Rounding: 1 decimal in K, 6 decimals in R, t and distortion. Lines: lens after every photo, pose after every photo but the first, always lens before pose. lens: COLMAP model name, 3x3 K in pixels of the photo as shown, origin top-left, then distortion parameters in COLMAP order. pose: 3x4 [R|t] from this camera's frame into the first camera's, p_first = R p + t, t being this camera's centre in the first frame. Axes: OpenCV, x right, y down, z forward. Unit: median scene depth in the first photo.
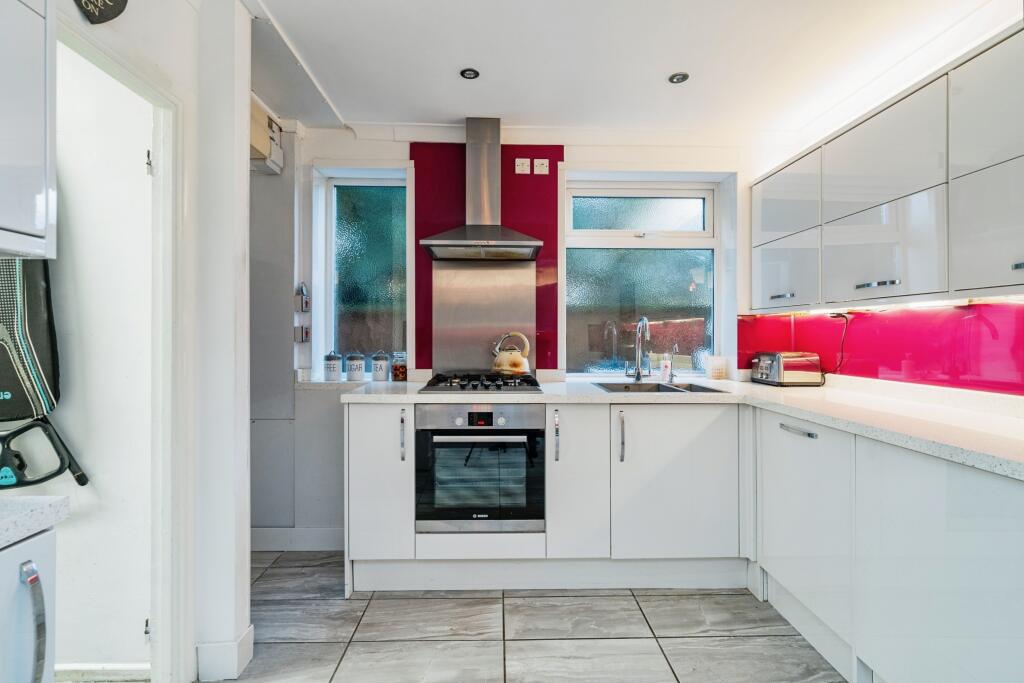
lens RADIAL K [[473.5, 0, 510.2], [0, 473.5, 335.2], [0, 0, 1]] dist [0.000369, -0.000183]
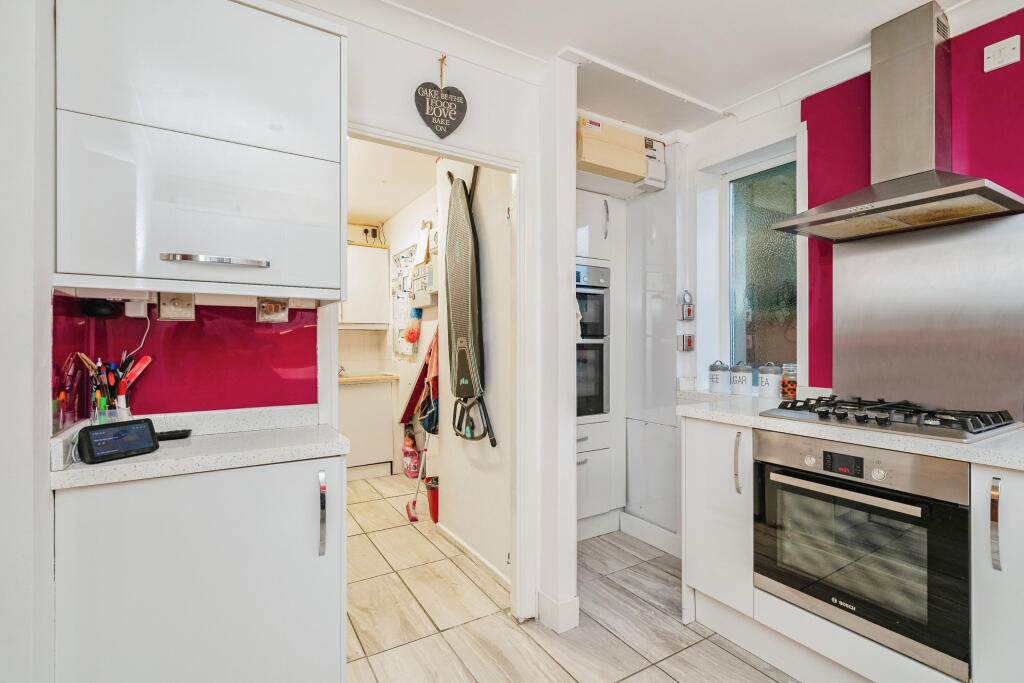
lens RADIAL K [[473.5, 0, 512.6], [0, 473.5, 346.1], [0, 0, 1]] dist [0.000369, -0.000183]
pose [[0.503895, 0.002064, -0.863762, 0.290401], [0.002690, 0.999989, 0.003958, -0.000423], [0.863761, -0.004318, 0.503884, 0.230929]]
